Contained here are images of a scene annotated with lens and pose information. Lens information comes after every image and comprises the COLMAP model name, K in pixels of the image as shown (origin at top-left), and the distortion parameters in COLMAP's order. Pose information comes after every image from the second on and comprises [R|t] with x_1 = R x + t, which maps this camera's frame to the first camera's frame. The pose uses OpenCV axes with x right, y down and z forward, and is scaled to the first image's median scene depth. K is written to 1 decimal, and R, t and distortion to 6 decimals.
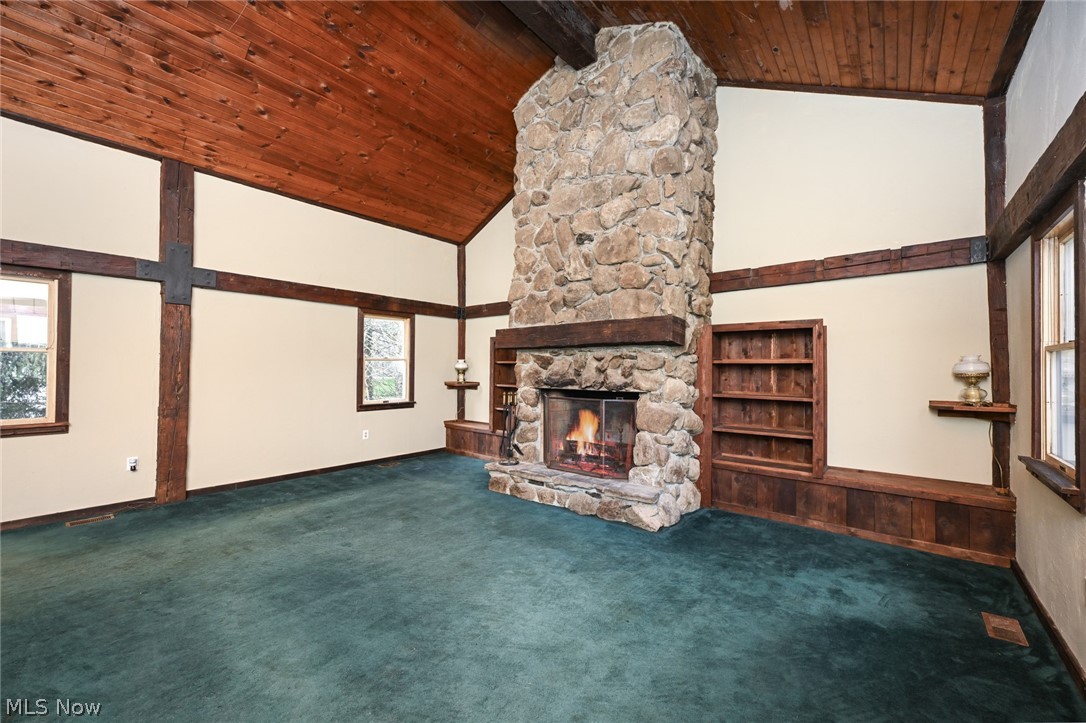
lens RADIAL K [[435.2, 0, 539.5], [0, 435.2, 362.7], [0, 0, 1]] dist [0.000671, -0.000254]
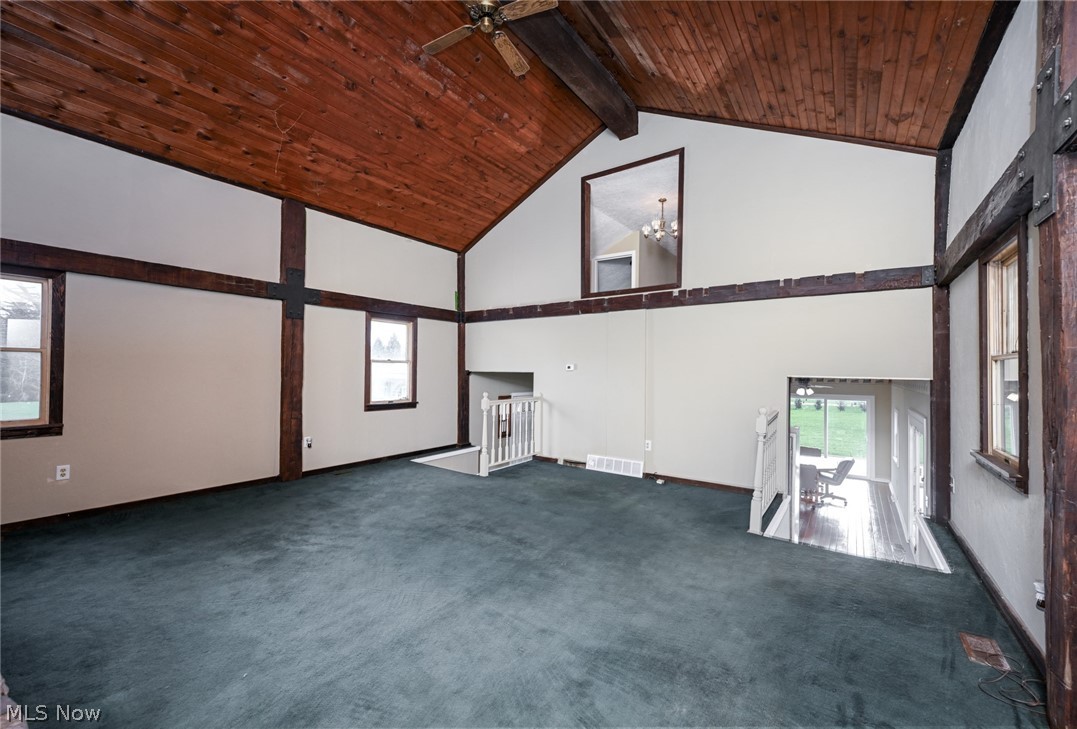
lens RADIAL K [[437.5, 0, 538.2], [0, 437.5, 362.7], [0, 0, 1]] dist [0.022807, 0.000183]
pose [[0.998697, 0.007425, 0.050495, -0.092998], [-0.007172, 0.999961, -0.005176, -0.002047], [-0.050531, 0.004807, 0.998711, -0.118885]]
